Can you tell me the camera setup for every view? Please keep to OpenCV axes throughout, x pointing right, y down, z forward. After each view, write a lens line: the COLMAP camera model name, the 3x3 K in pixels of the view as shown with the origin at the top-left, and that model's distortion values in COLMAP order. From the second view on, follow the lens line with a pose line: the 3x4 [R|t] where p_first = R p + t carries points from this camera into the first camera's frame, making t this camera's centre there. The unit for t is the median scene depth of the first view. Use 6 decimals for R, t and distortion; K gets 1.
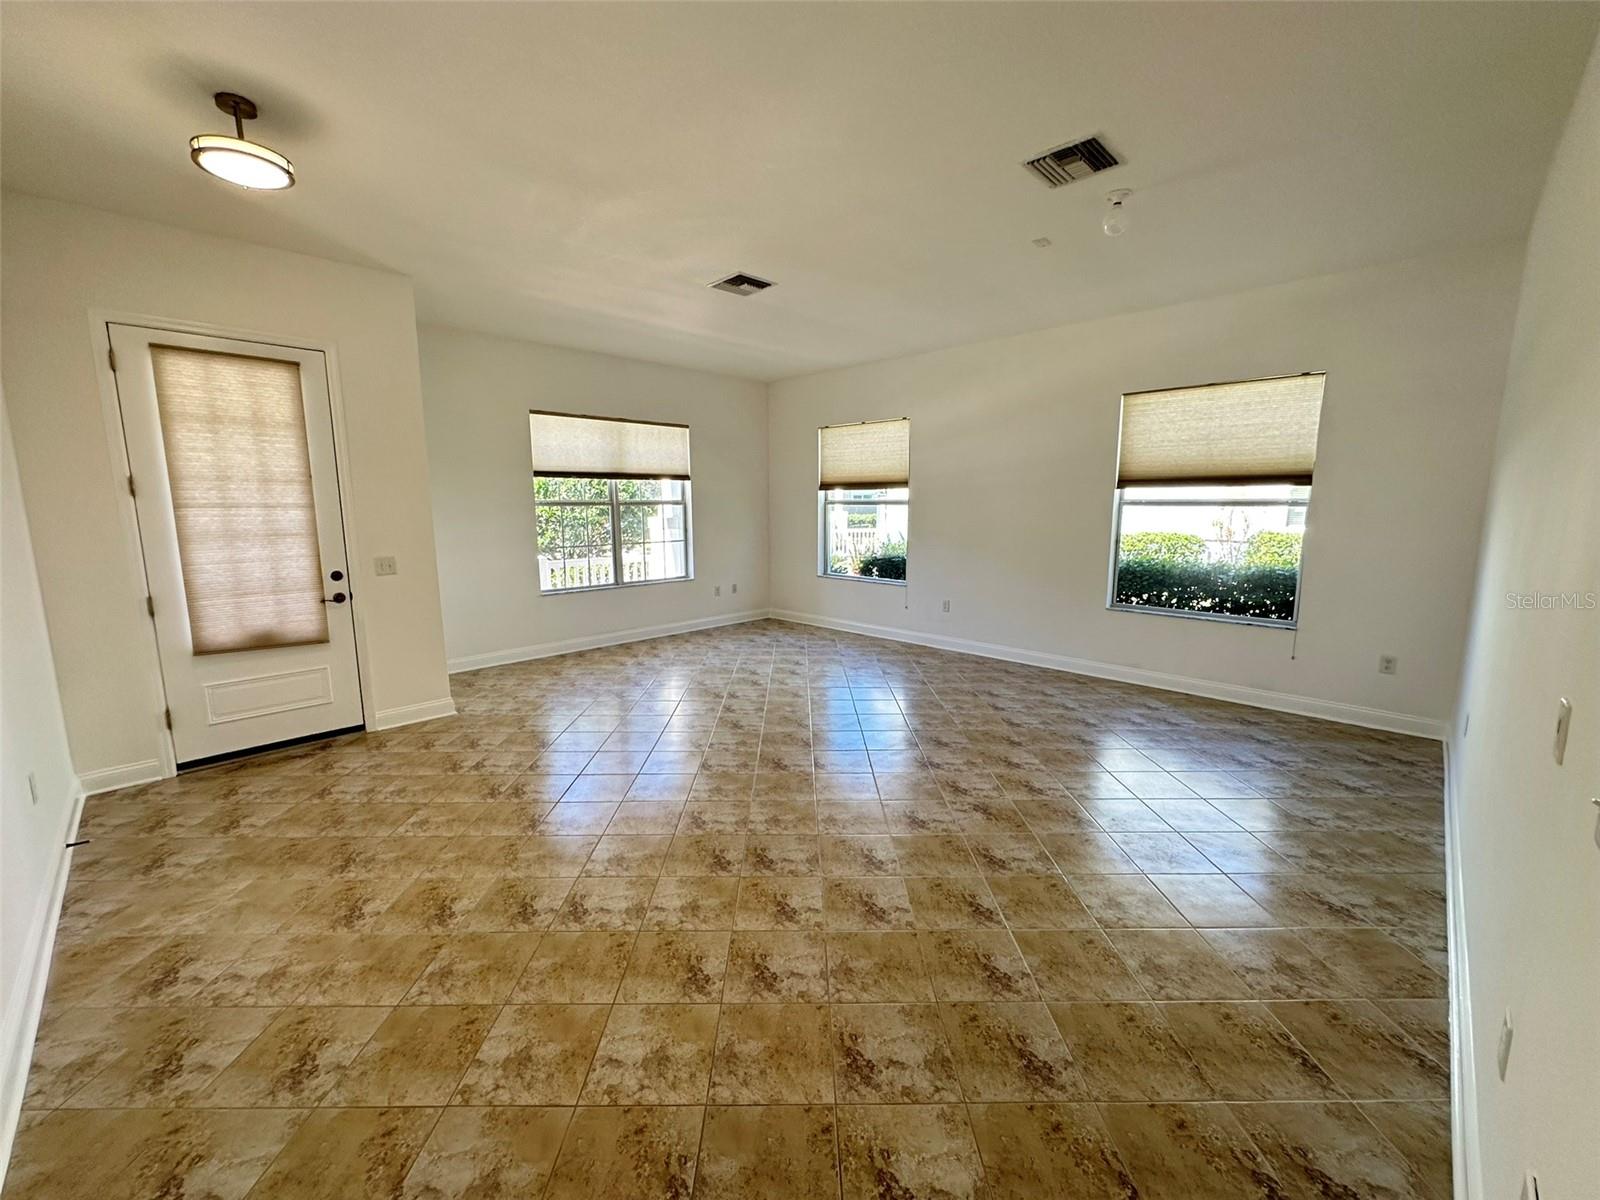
lens RADIAL K [[637.7, 0, 803.1], [0, 637.7, 608.5], [0, 0, 1]] dist [-0.002632, 0.000142]
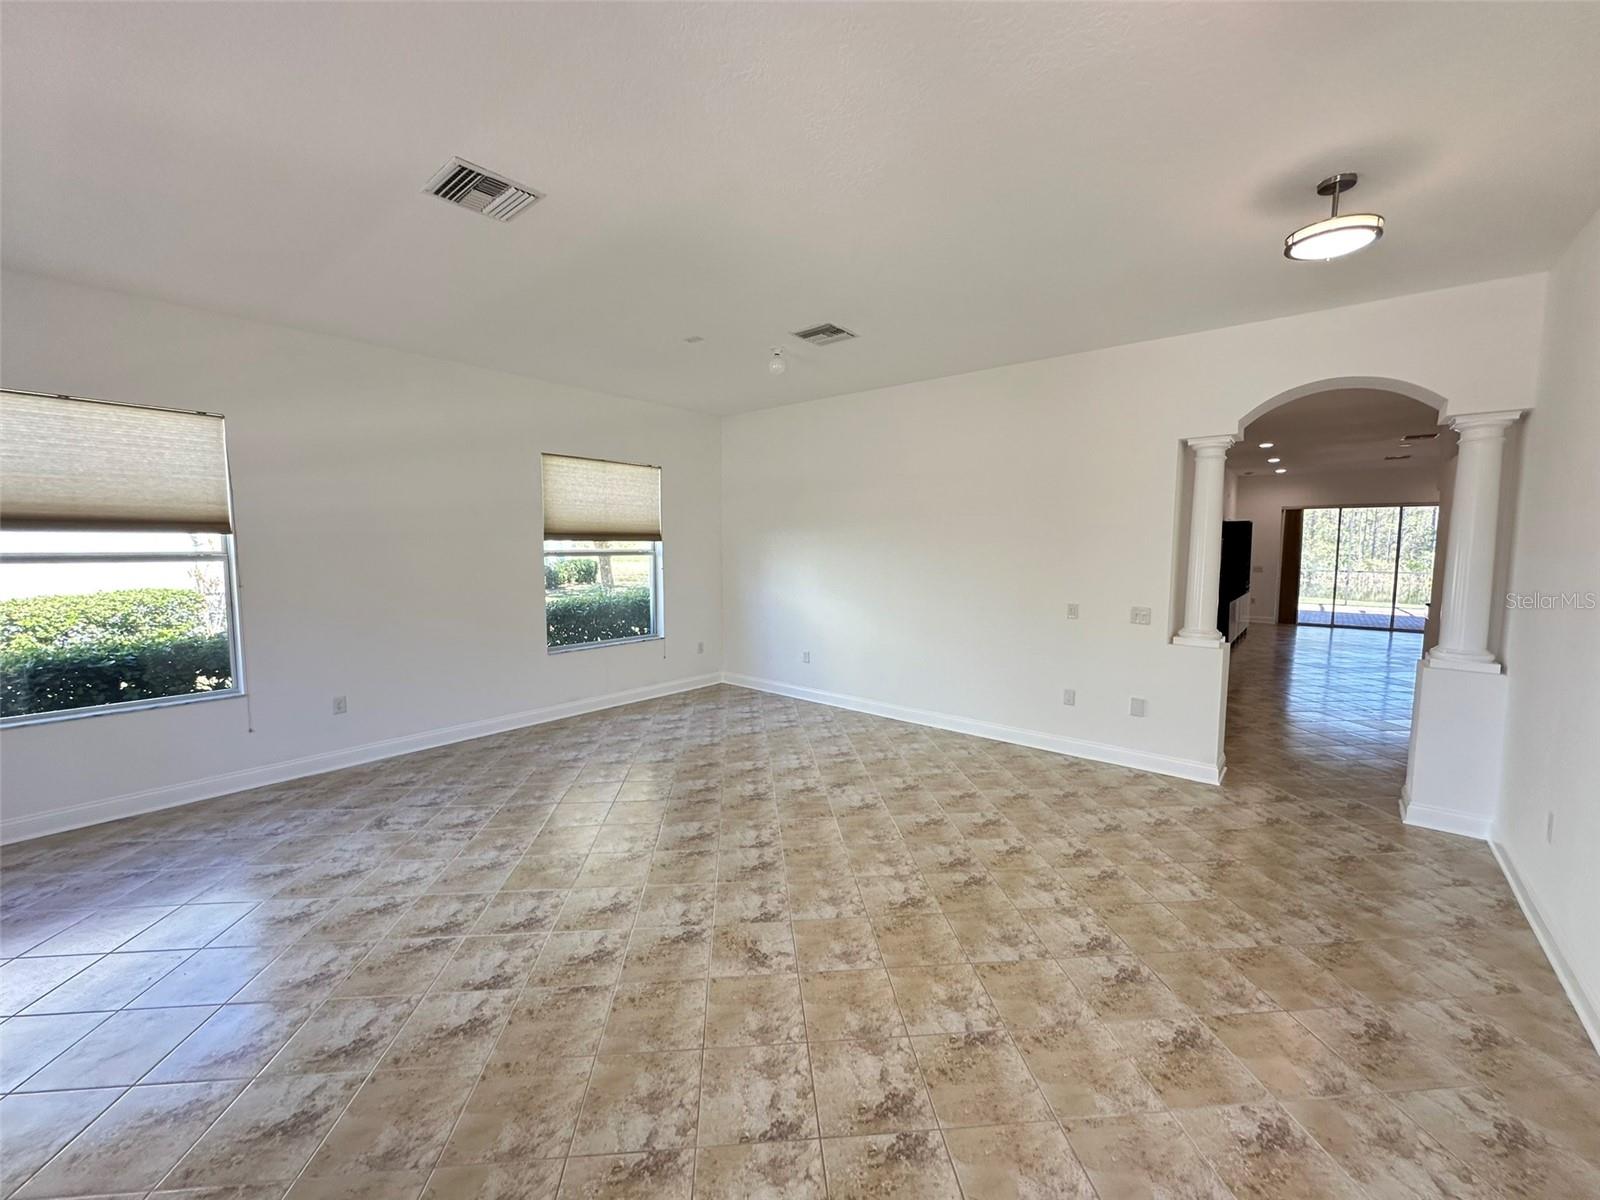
lens RADIAL K [[637.7, 0, 802.1], [0, 637.7, 599.2], [0, 0, 1]] dist [-0.002632, 0.000142]
pose [[-0.088997, -0.084412, 0.992449, -0.797145], [0.163487, 0.981651, 0.098154, -0.166076], [-0.982523, 0.170988, -0.073564, 0.887079]]
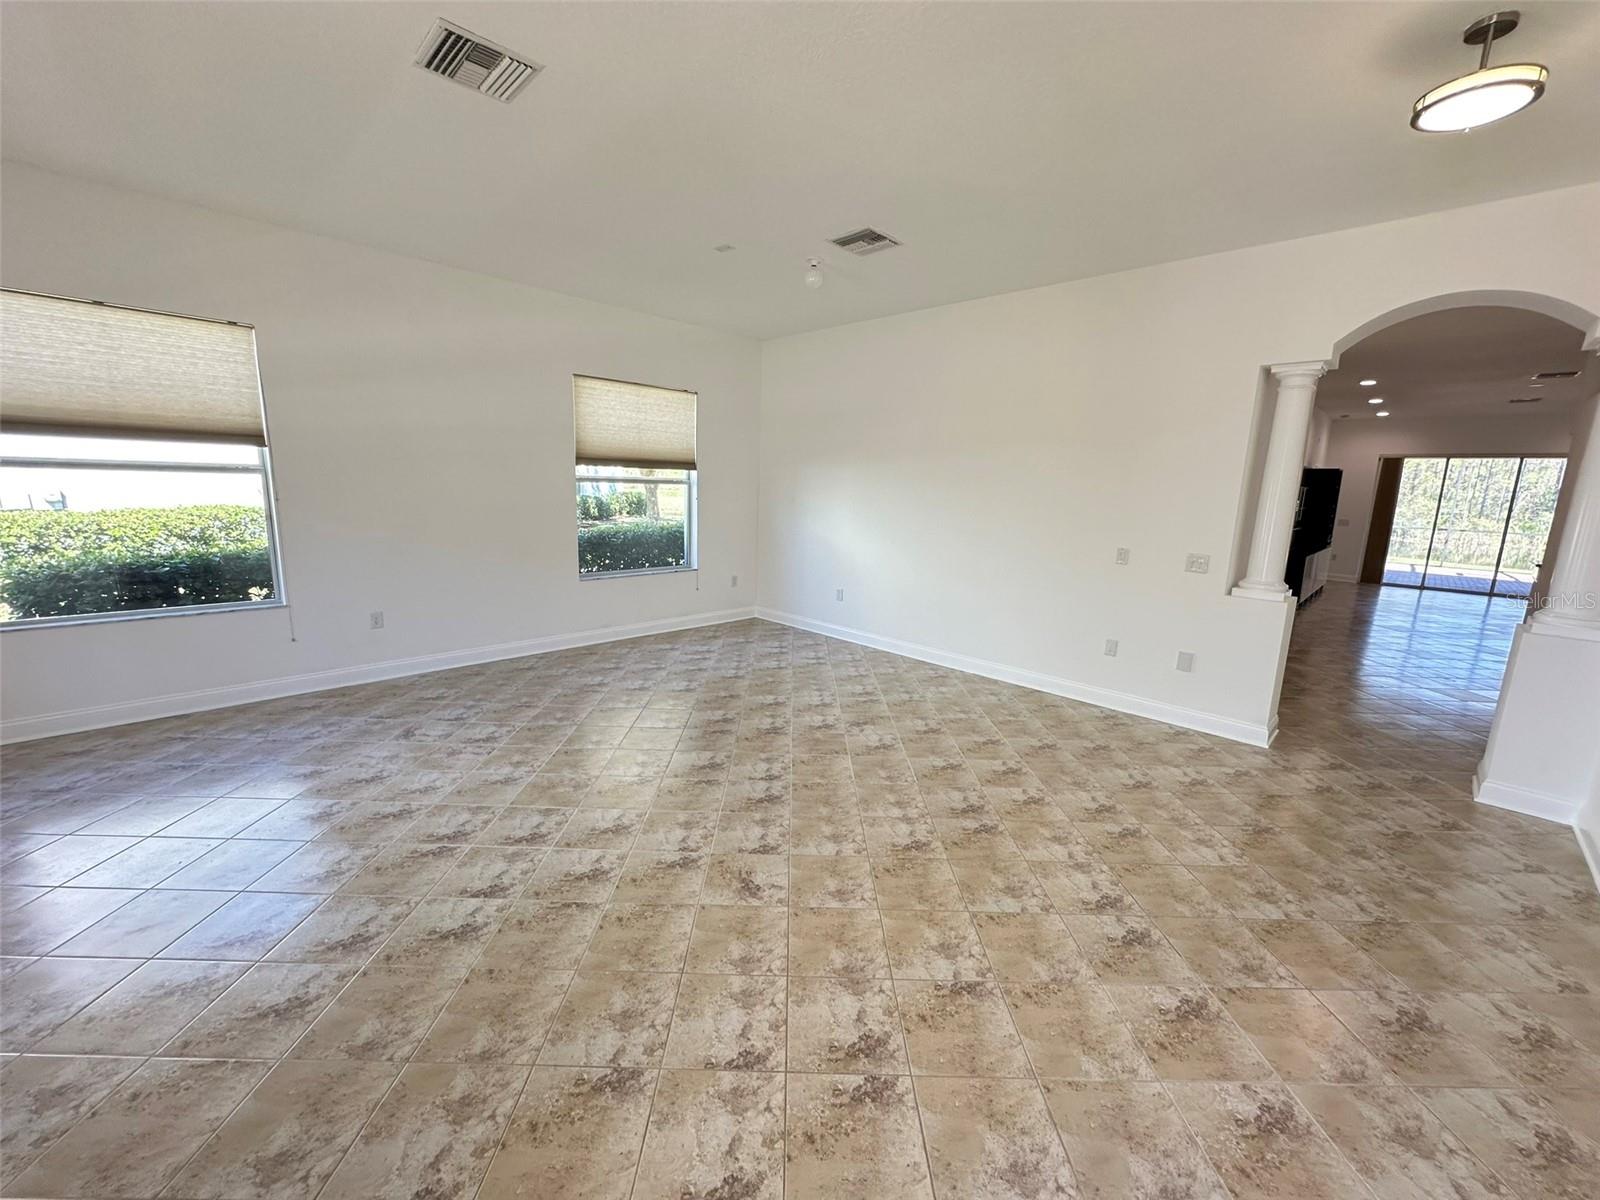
lens RADIAL K [[637.7, 0, 801.3], [0, 637.7, 599.4], [0, 0, 1]] dist [-0.002632, 0.000142]
pose [[-0.003776, -0.178545, 0.983925, -0.761164], [0.135874, 0.974715, 0.177395, -0.142787], [-0.990719, 0.134359, 0.020579, 0.845099]]
